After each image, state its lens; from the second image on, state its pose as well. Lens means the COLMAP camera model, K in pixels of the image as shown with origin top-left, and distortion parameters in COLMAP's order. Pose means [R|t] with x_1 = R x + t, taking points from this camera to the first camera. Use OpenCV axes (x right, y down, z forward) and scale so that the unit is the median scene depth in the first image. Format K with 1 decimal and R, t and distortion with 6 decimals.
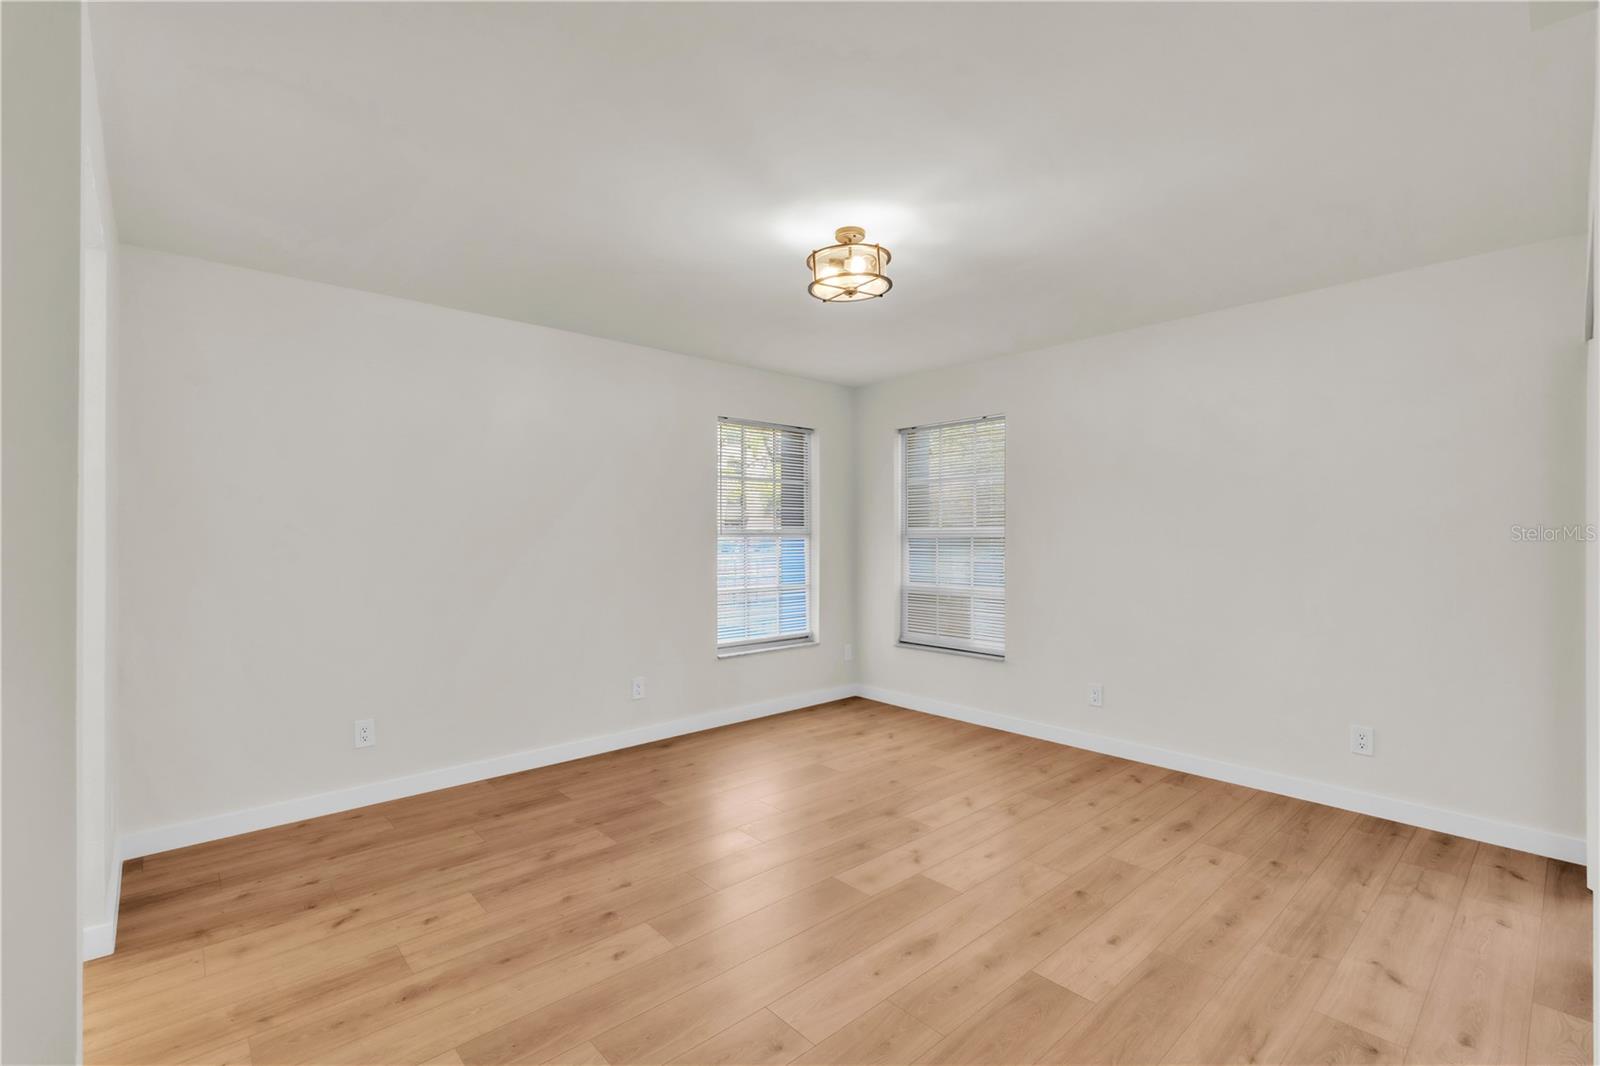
lens RADIAL K [[704.1, 0, 800.4], [0, 704.1, 536.9], [0, 0, 1]] dist [-0.000506, -0.000175]
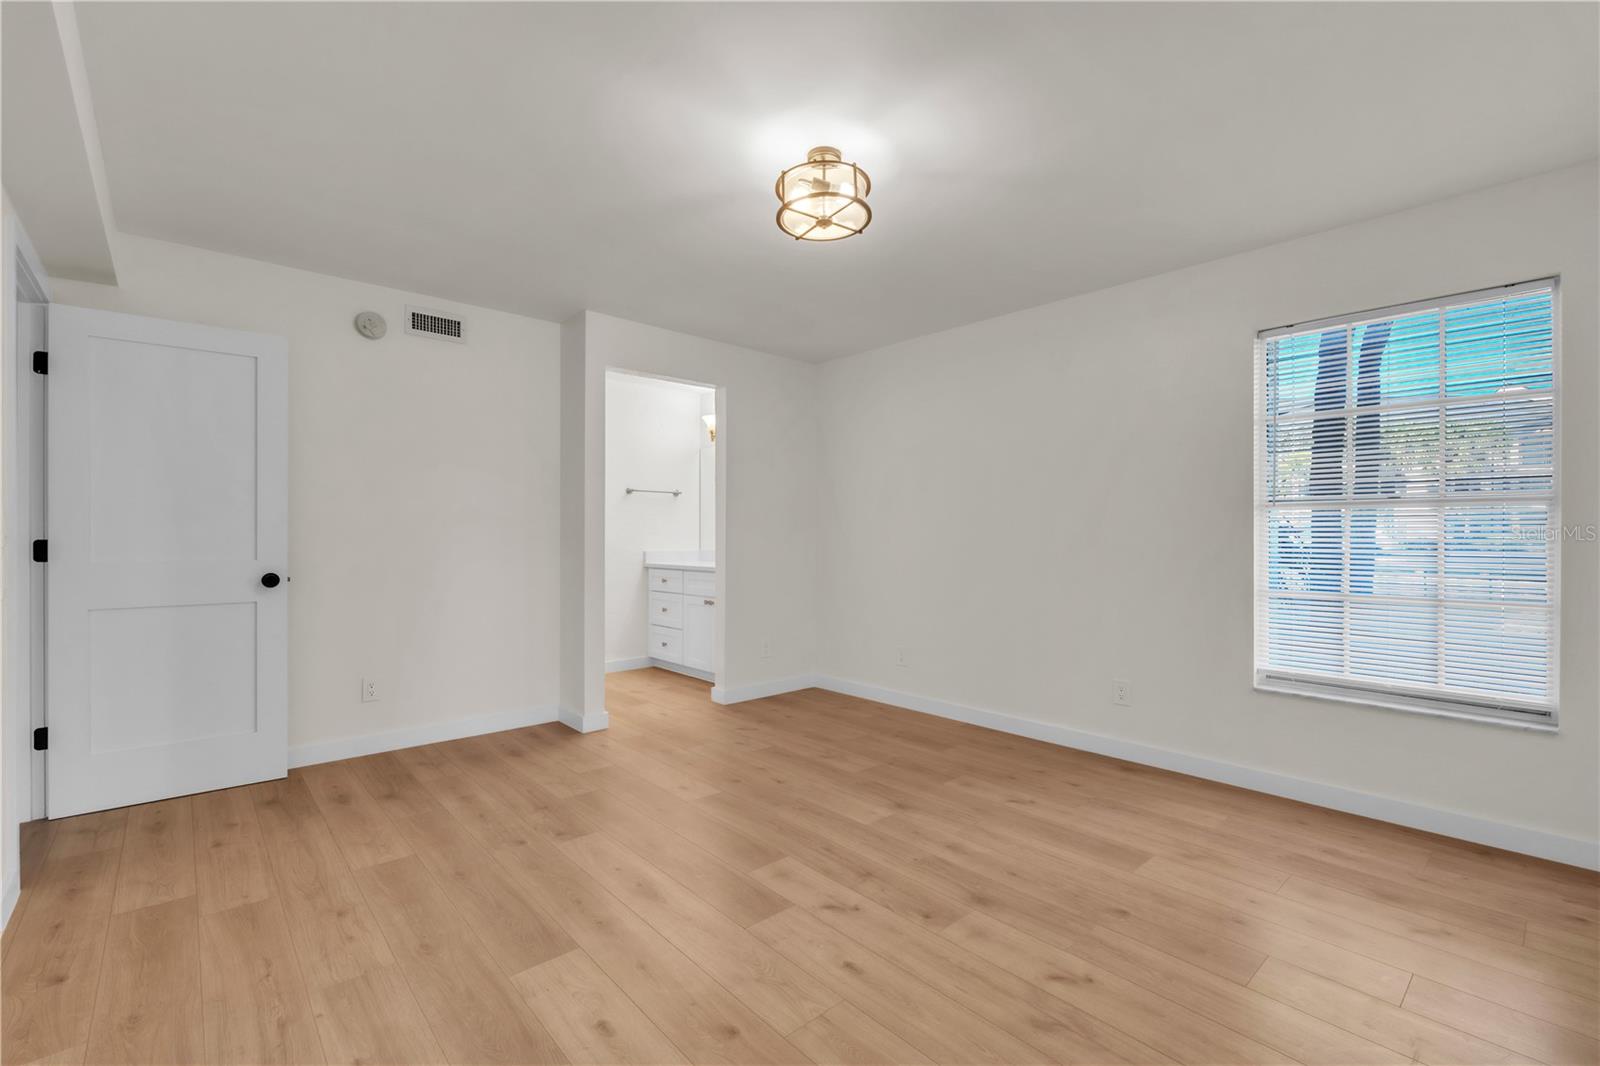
lens RADIAL K [[704.1, 0, 800.4], [0, 704.1, 536.9], [0, 0, 1]] dist [-0.000506, -0.000175]
pose [[-0.008334, 0.002815, -0.999961, 0.899796], [-0.002240, 0.999993, 0.002834, 0.043741], [0.999963, 0.002263, -0.008327, 0.923623]]
